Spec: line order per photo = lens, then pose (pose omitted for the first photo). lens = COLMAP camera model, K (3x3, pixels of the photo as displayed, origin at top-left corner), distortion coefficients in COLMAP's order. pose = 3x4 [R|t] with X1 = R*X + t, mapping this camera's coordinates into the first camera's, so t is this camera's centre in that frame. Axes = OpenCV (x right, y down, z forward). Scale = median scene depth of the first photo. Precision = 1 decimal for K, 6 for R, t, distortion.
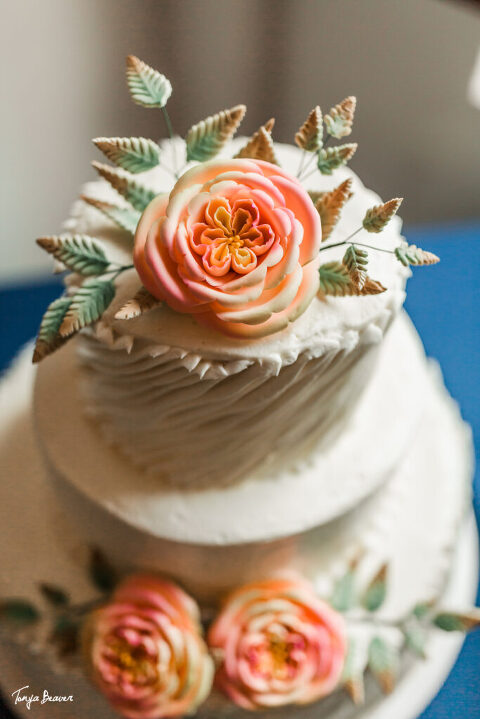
lens RADIAL K [[706.8, 0, 240.0], [0, 706.8, 359.5], [0, 0, 1]] dist [-0.010603, -0.006239]
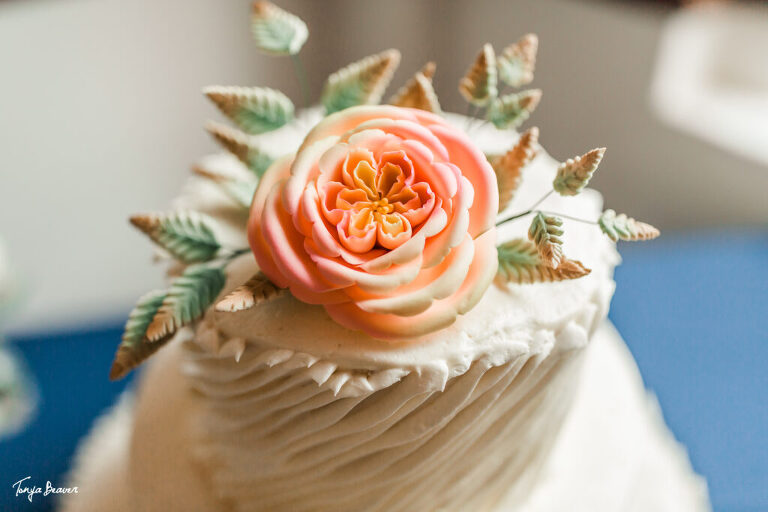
lens RADIAL K [[754.9, 0, 384.0], [0, 754.9, 256.0], [0, 0, 1]] dist [-0.010603, -0.006239]
pose [[0.999255, -0.011146, -0.036959, 0.022949], [0.003022, 0.977059, -0.212947, 0.050717], [0.038485, 0.212676, 0.976365, 0.225985]]
